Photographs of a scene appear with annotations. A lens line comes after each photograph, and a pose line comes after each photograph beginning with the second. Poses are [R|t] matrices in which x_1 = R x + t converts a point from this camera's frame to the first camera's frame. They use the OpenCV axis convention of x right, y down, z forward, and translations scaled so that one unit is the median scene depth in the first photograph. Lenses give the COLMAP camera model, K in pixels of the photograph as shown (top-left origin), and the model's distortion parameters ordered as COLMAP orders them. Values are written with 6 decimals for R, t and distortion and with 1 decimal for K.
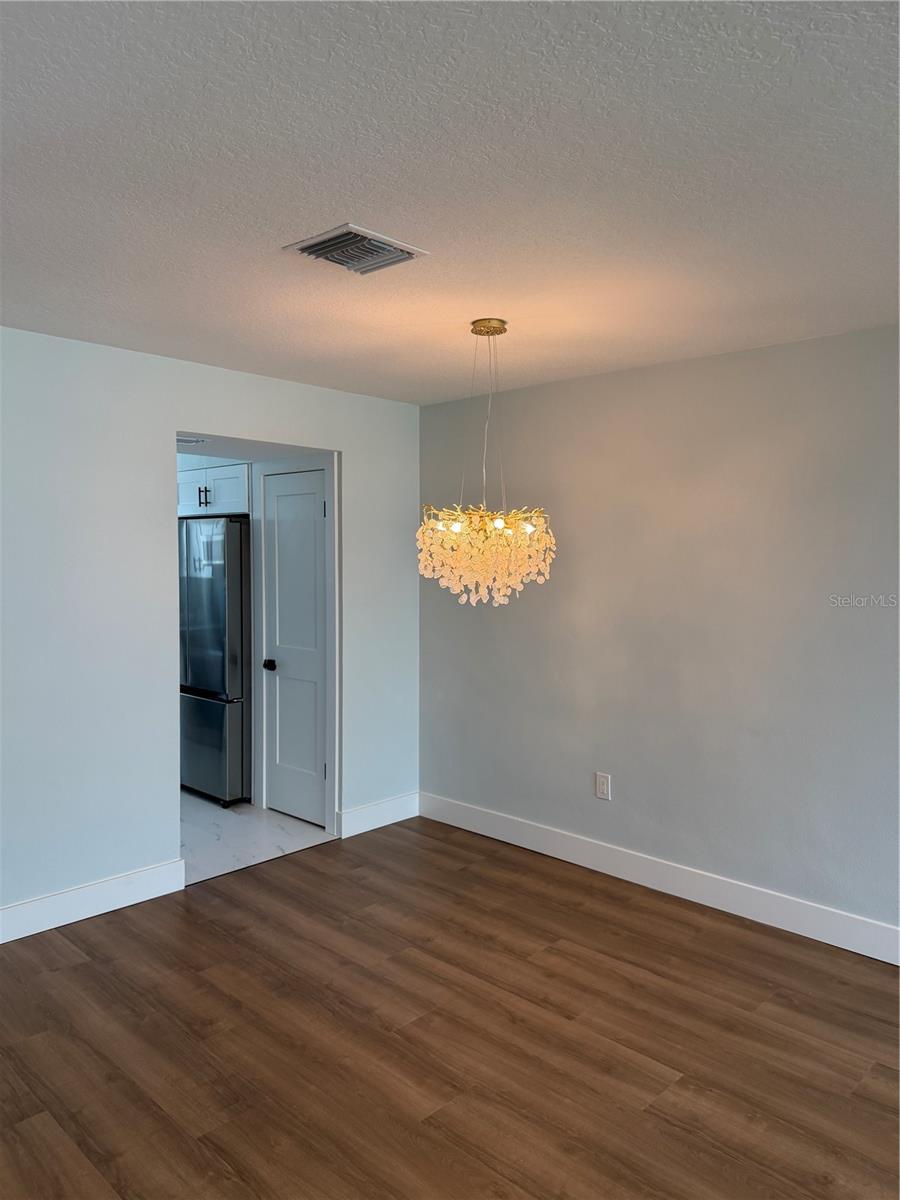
lens RADIAL K [[844.7, 0, 451.2], [0, 844.7, 604.1], [0, 0, 1]] dist [0.053181, -0.005916]
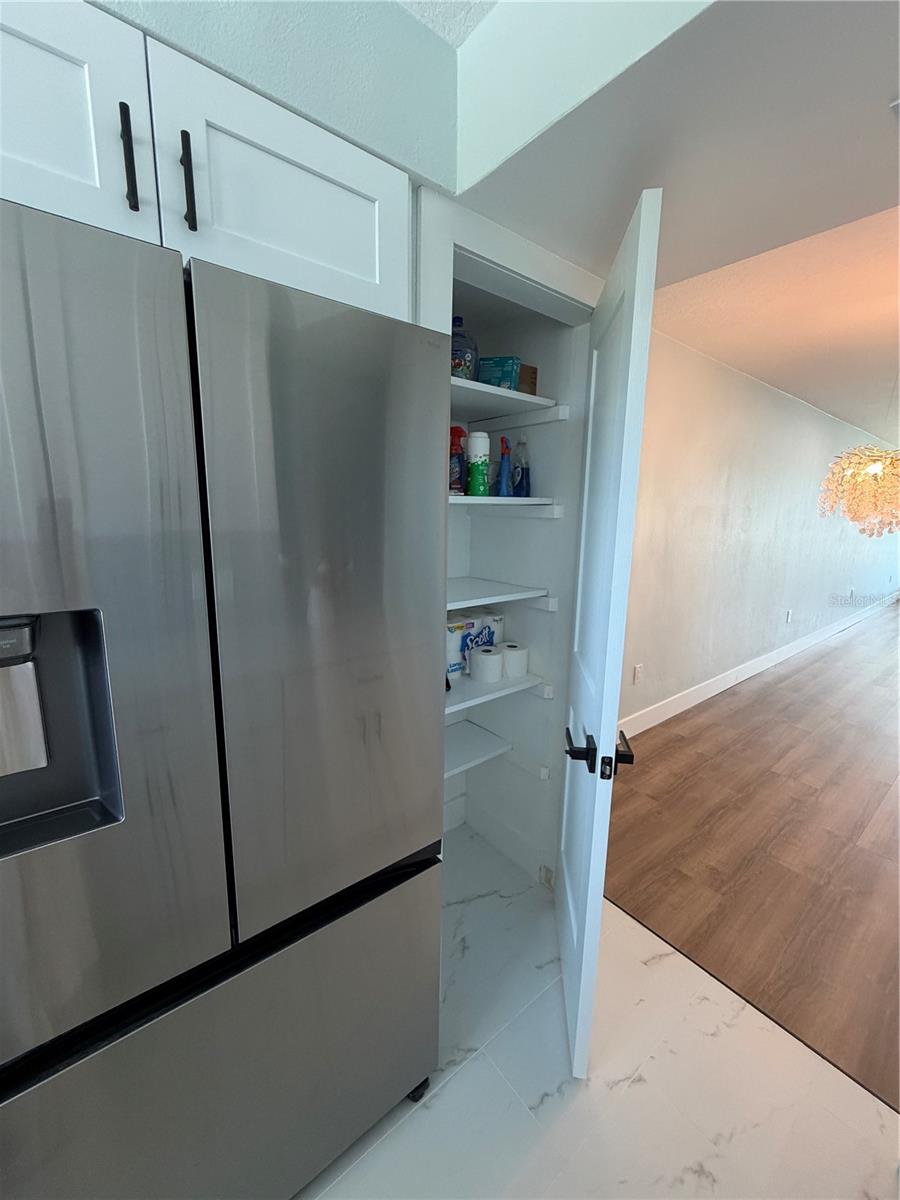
lens RADIAL K [[482.5, 0, 451.1], [0, 482.5, 595.0], [0, 0, 1]] dist [0.002962, 0.000147]
pose [[0.120595, -0.178161, 0.976584, -0.628555], [0.033225, 0.983937, 0.175399, -0.051442], [-0.992146, 0.011295, 0.124577, 1.334582]]
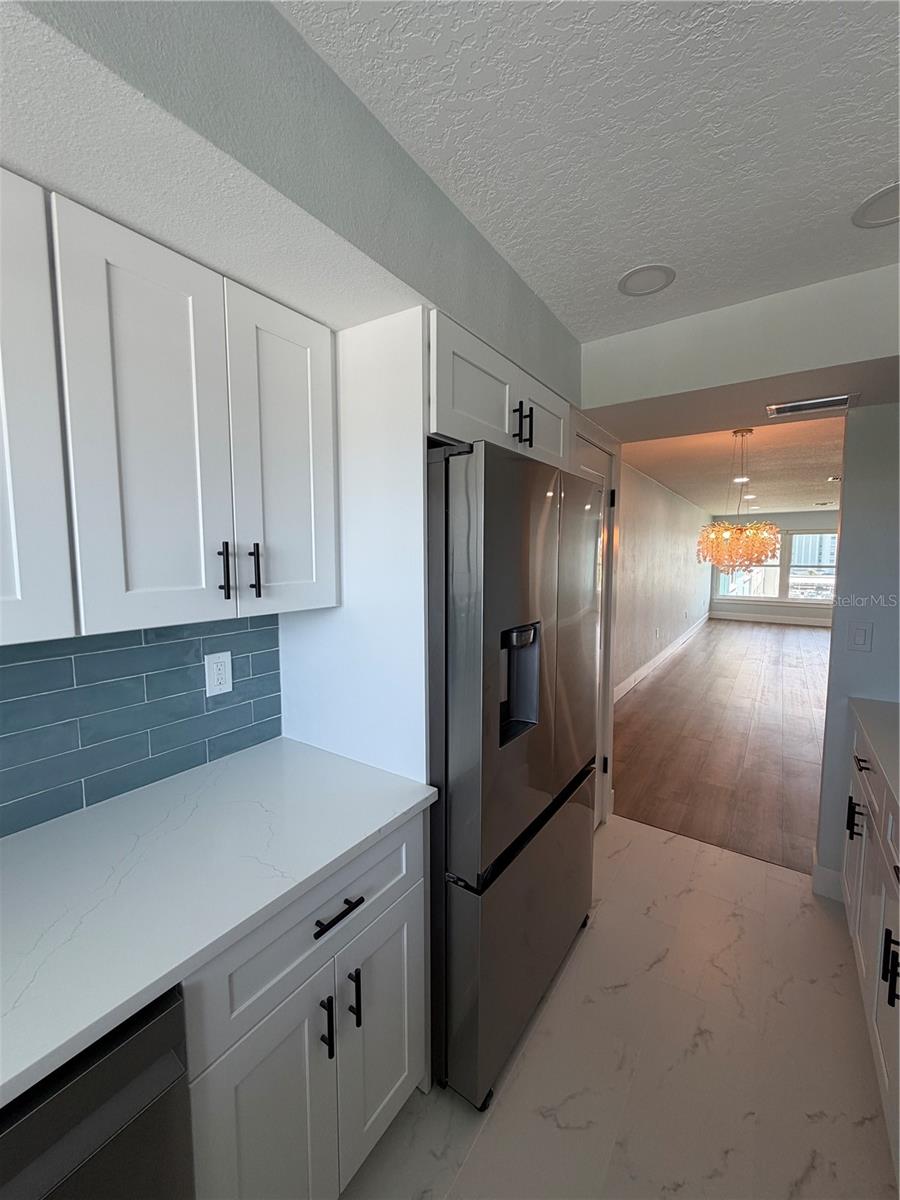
lens RADIAL K [[482.5, 0, 453.2], [0, 482.5, 597.8], [0, 0, 1]] dist [0.002962, 0.000147]
pose [[-0.175197, -0.095645, 0.979877, -0.834906], [0.041128, 0.993690, 0.104347, -0.079845], [-0.983674, 0.058582, -0.170158, 1.613807]]
